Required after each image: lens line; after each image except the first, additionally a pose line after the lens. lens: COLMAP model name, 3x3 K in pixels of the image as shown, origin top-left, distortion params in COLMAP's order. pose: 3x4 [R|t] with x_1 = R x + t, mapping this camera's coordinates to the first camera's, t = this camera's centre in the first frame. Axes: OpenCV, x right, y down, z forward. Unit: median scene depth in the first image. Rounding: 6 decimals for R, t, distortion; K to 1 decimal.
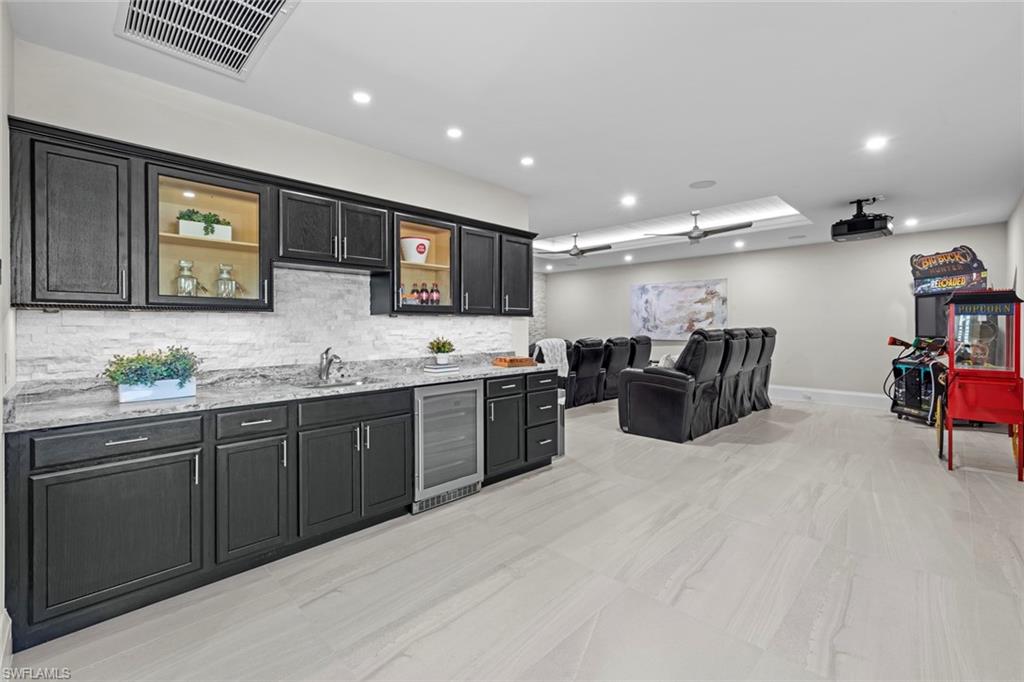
lens RADIAL K [[434.9, 0, 510.2], [0, 434.9, 330.3], [0, 0, 1]] dist [0.001289, -0.000106]
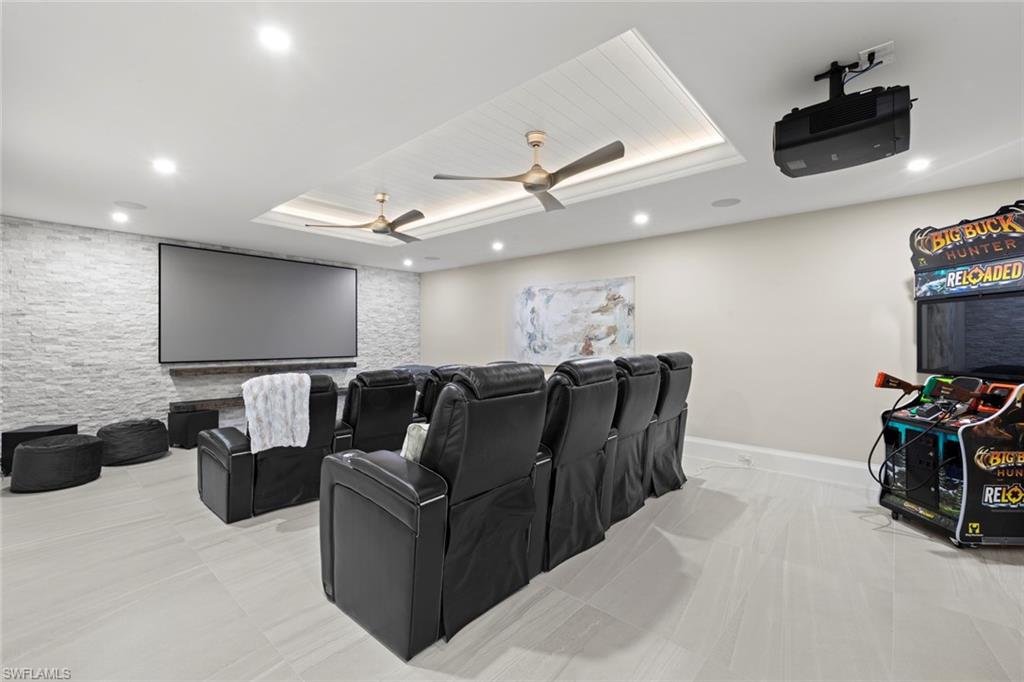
lens RADIAL K [[430.0, 0, 512.0], [0, 430.0, 341.0], [0, 0, 1]] dist [0.002513, 0.000281]
pose [[0.997731, 0.004142, 0.067194, 0.357347], [-0.003864, 0.999983, -0.004266, -0.021015], [-0.067211, 0.003997, 0.997731, 0.469084]]
